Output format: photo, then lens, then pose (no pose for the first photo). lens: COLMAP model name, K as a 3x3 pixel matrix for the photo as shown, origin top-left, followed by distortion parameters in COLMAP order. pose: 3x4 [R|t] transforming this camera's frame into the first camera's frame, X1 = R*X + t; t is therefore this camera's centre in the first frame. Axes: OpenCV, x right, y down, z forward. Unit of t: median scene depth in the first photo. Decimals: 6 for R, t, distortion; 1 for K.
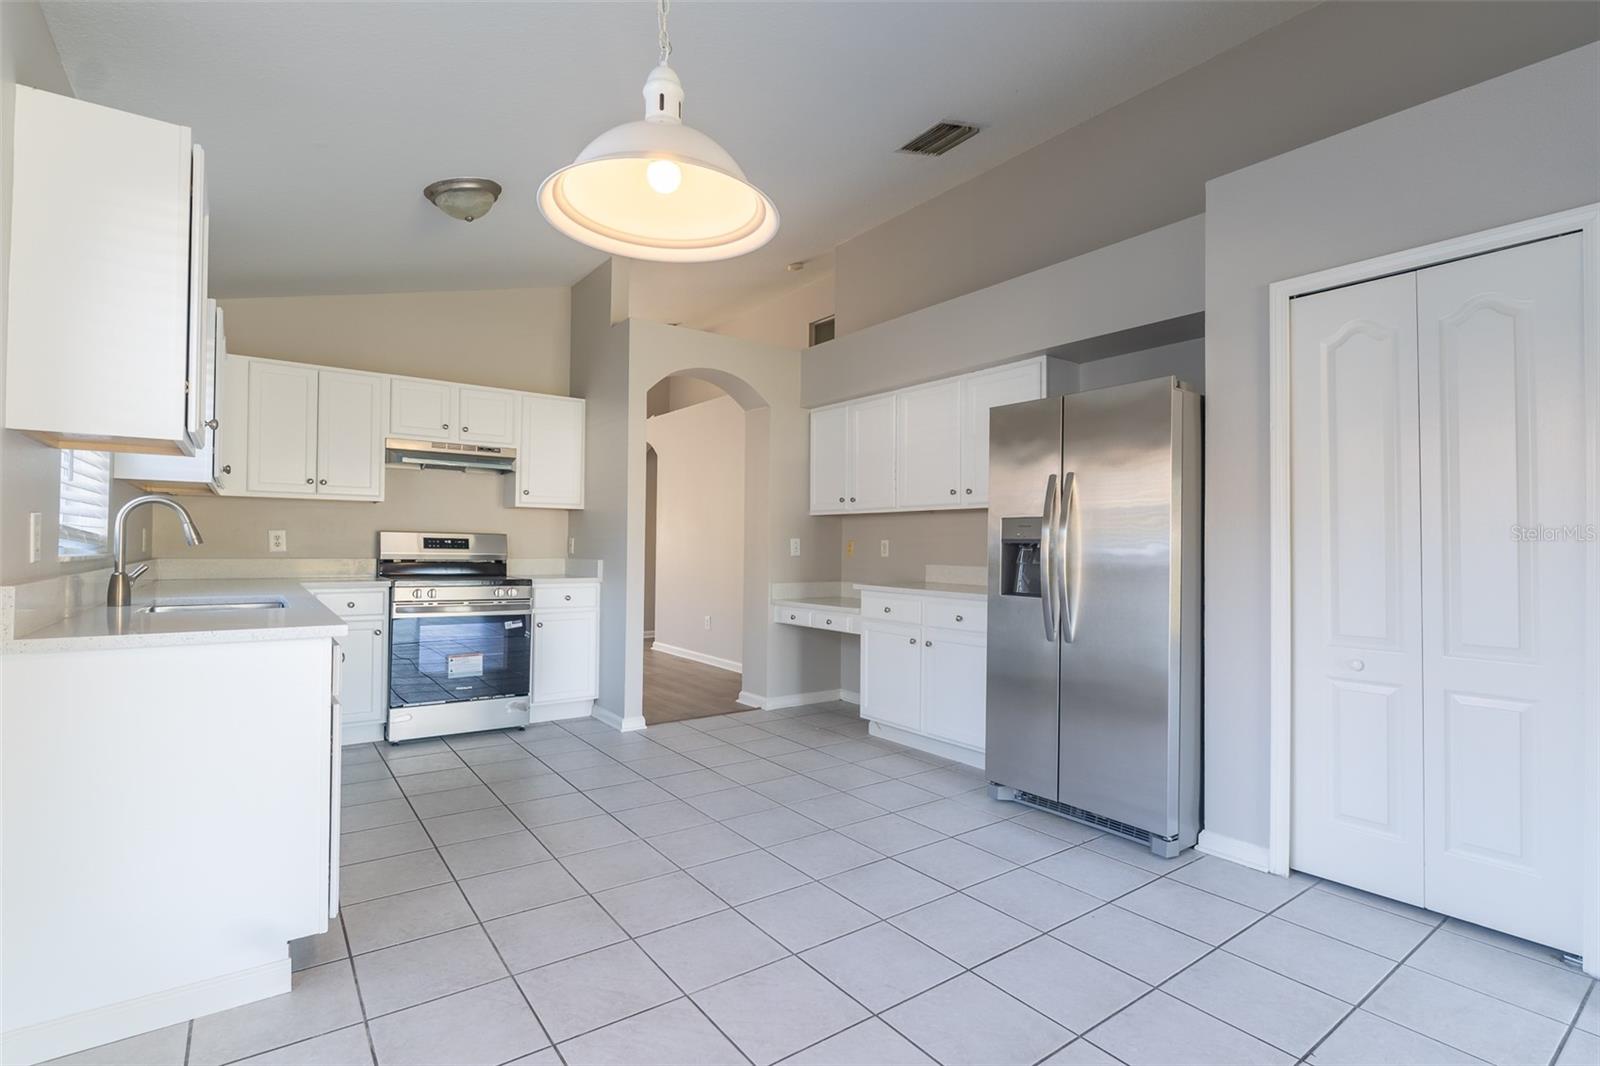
lens RADIAL K [[747.8, 0, 797.0], [0, 747.8, 537.4], [0, 0, 1]] dist [-0.001866, 0.002048]
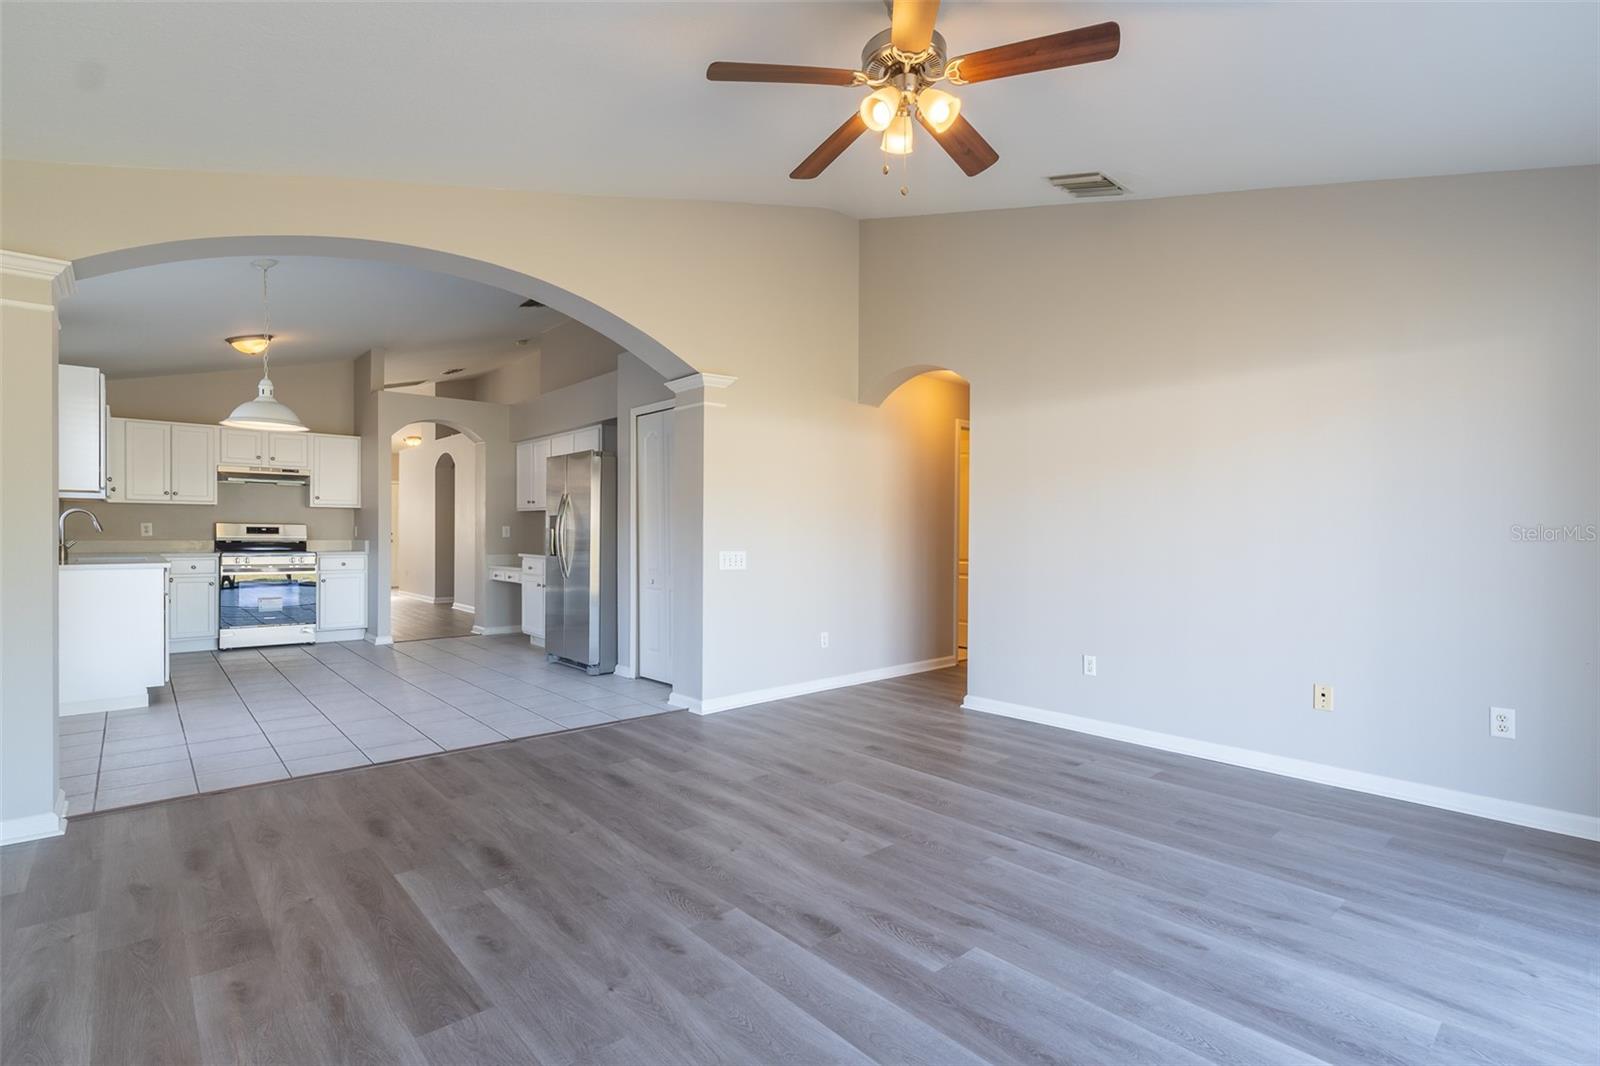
lens RADIAL K [[747.8, 0, 790.8], [0, 747.8, 537.4], [0, 0, 1]] dist [-0.001866, 0.002048]
pose [[0.995727, -0.005615, 0.092170, 0.533525], [0.003805, 0.999797, 0.019800, -0.004578], [-0.092263, -0.019365, 0.995546, -0.725288]]
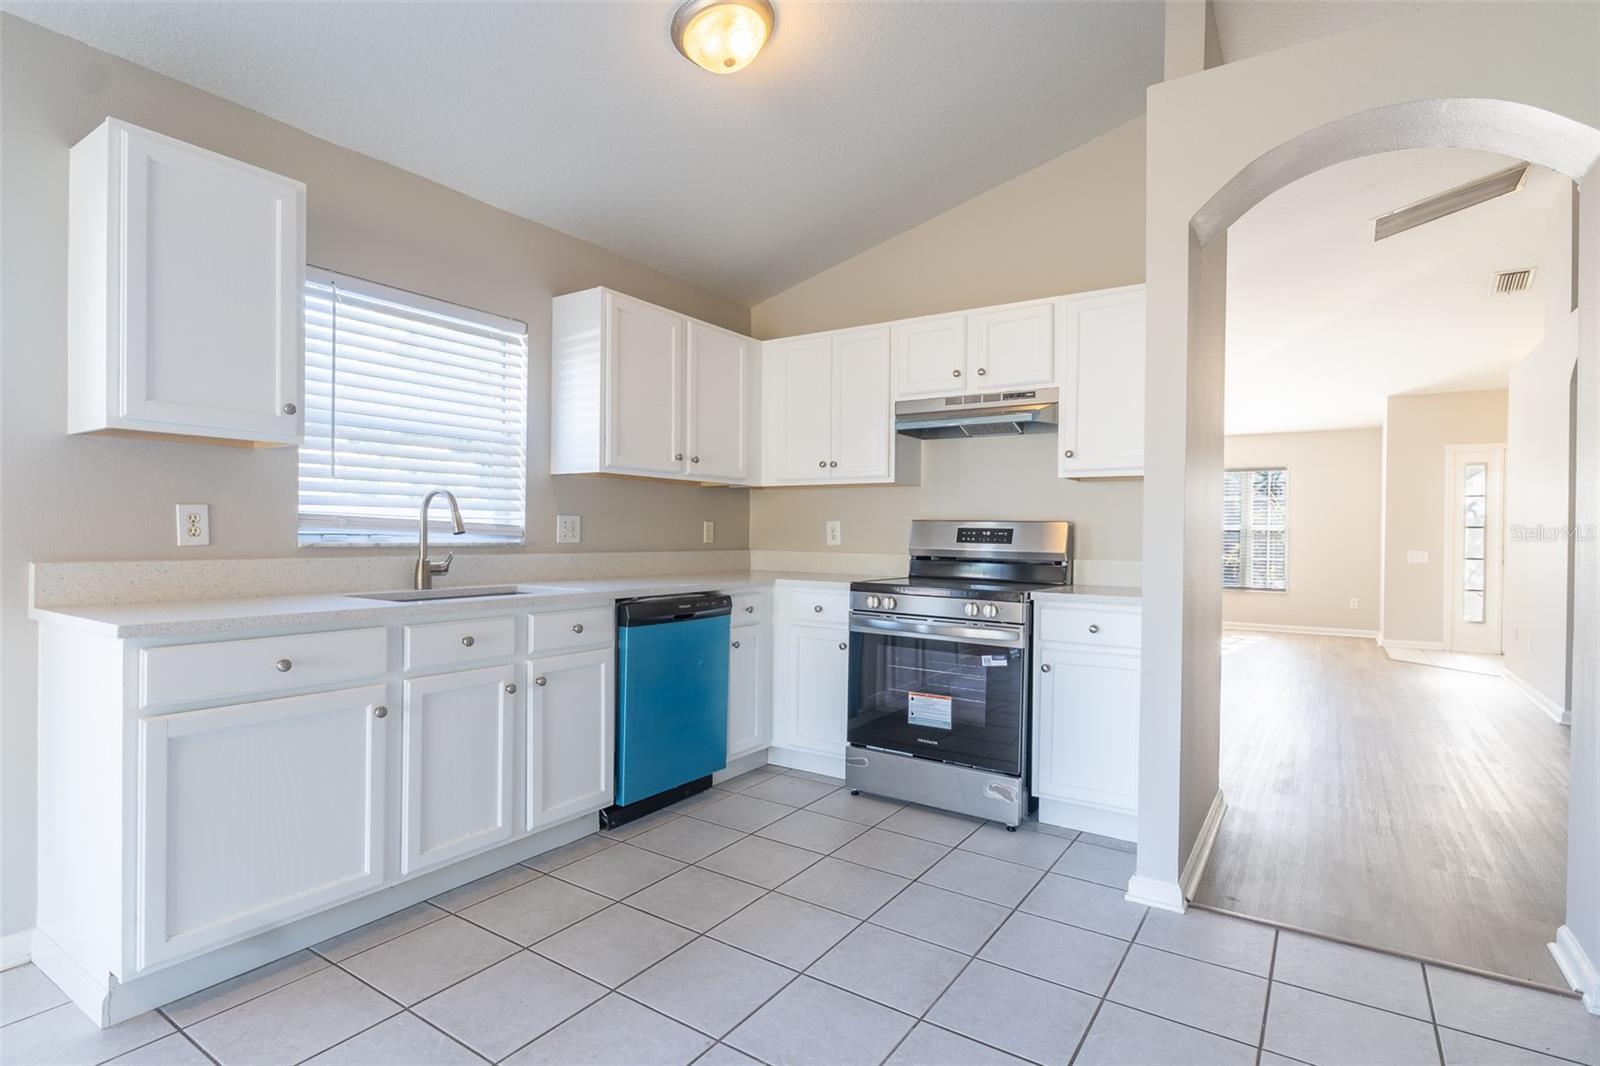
lens RADIAL K [[805.9, 0, 794.8], [0, 805.9, 532.8], [0, 0, 1]] dist [-0.005028, 0.001495]
pose [[0.332537, -0.008123, -0.943055, 0.217838], [0.004351, 0.999965, -0.007079, 0.010730], [0.943080, -0.001749, 0.332561, 0.613904]]
